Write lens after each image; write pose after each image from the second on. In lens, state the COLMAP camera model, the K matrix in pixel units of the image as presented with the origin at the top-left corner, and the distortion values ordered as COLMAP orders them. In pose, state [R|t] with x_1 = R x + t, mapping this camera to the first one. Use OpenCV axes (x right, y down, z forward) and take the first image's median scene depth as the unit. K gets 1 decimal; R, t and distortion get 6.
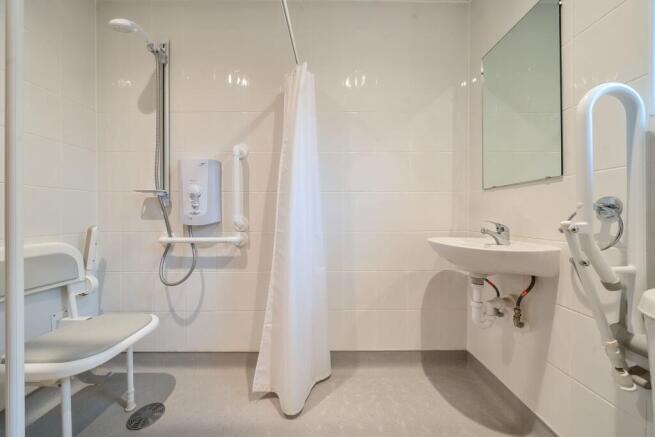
lens RADIAL K [[225.0, 0, 327.5], [0, 225.0, 218.5], [0, 0, 1]] dist [-0.000101, -0.000099]
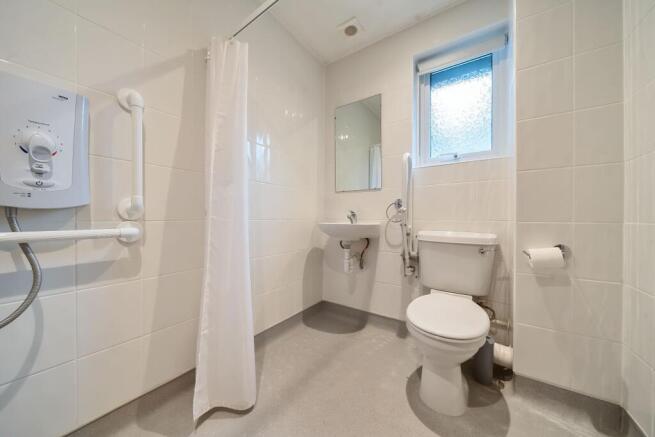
lens RADIAL K [[225.0, 0, 327.5], [0, 225.0, 218.5], [0, 0, 1]] dist [-0.000101, -0.000099]
pose [[0.570698, -0.000975, 0.821160, -0.631587], [0.003106, 0.999995, -0.000972, 0.057359], [-0.821154, 0.003105, 0.570698, 0.148269]]
